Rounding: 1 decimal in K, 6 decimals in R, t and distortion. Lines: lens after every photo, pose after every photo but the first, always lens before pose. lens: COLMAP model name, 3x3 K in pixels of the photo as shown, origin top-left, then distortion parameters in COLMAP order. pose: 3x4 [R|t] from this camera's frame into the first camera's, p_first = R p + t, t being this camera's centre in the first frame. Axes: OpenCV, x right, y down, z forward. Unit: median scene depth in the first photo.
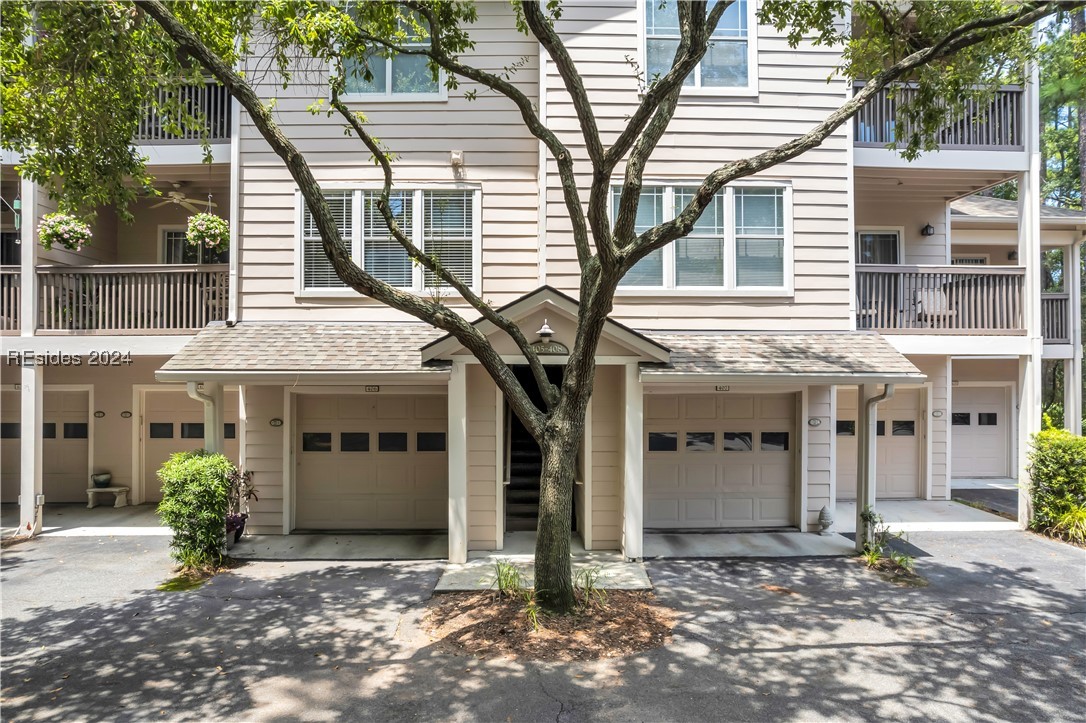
lens RADIAL K [[696.4, 0, 550.2], [0, 696.4, 373.6], [0, 0, 1]] dist [-0.087742, 0.072259]
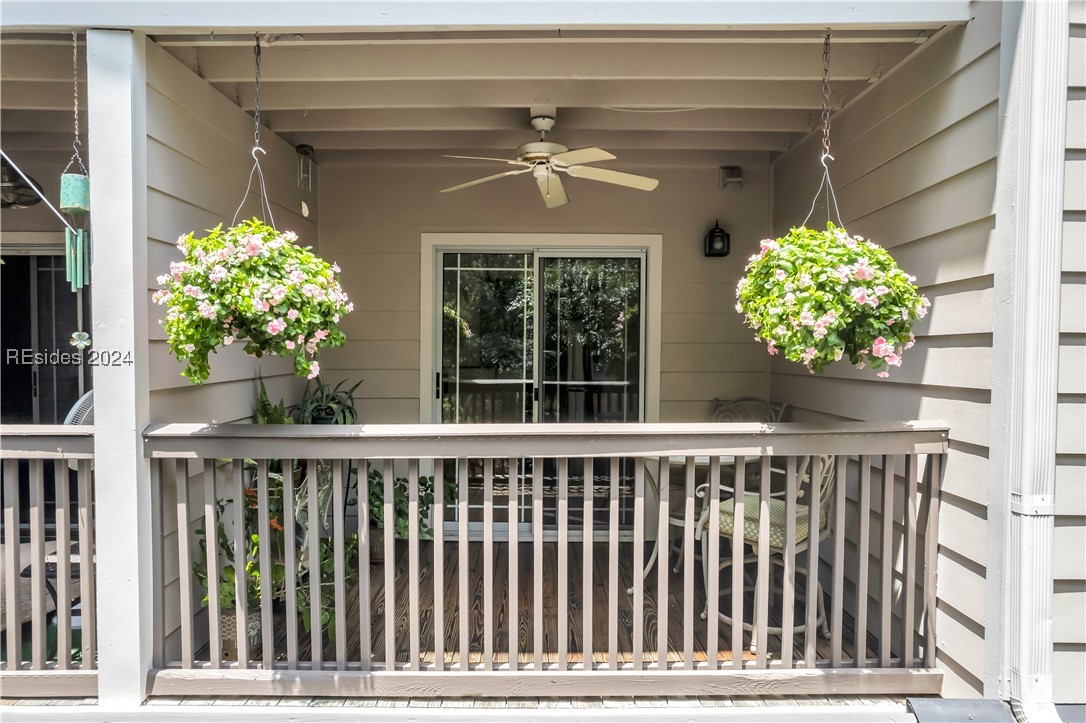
lens RADIAL K [[696.4, 0, 550.2], [0, 696.4, 373.6], [0, 0, 1]] dist [-0.087742, 0.072259]
pose [[0.999172, 0.010309, -0.039365, -0.613400], [-0.008553, 0.998972, 0.044524, -0.198934], [0.039784, -0.044150, 0.998232, 0.771304]]
